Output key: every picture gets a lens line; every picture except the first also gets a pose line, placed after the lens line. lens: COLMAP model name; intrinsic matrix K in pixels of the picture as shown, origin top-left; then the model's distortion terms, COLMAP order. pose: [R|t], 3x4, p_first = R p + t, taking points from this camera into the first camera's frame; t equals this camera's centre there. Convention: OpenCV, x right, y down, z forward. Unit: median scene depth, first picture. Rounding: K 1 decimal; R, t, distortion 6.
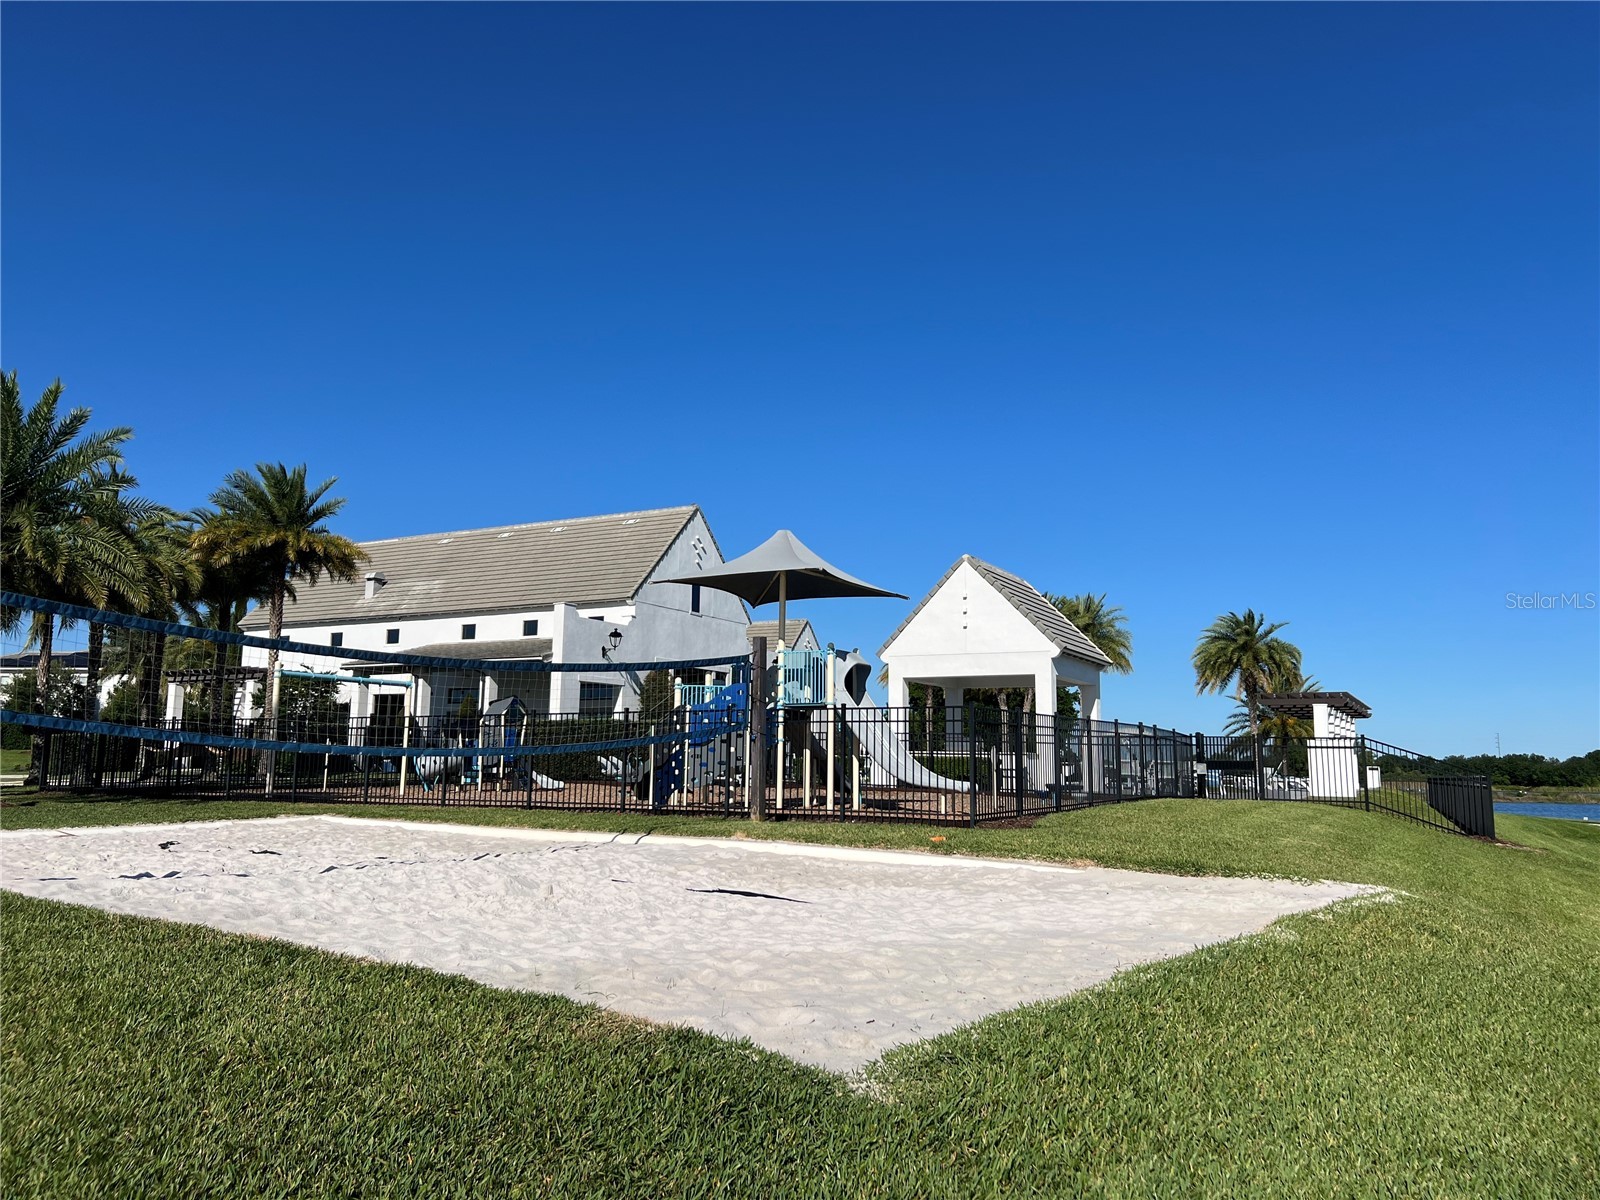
lens RADIAL K [[1222.1, 0, 801.8], [0, 1222.1, 597.9], [0, 0, 1]] dist [0.068094, -0.067058]
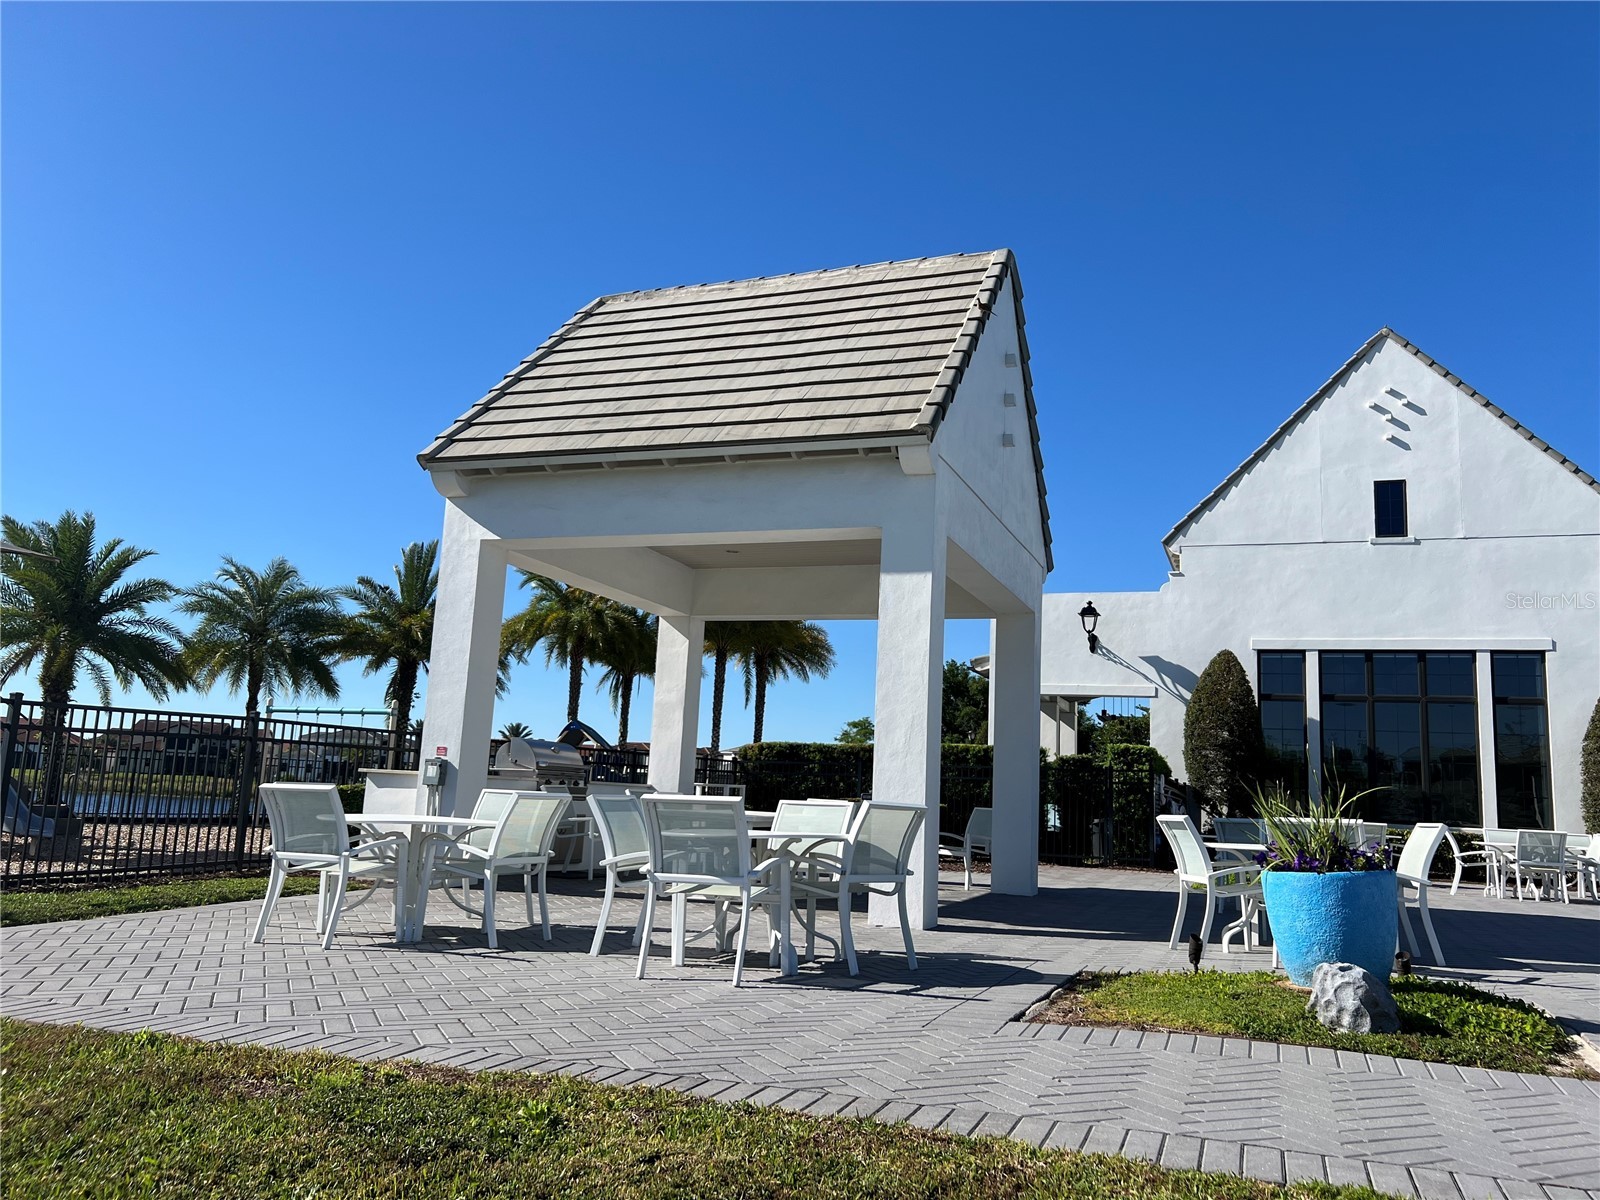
lens RADIAL K [[1222.1, 0, 801.8], [0, 1222.1, 597.9], [0, 0, 1]] dist [0.068094, -0.067058]
pose [[0.150952, -0.169766, -0.973855, 0.368709], [0.081836, 0.983908, -0.158833, 0.098615], [0.985148, -0.055720, 0.162416, 0.694572]]
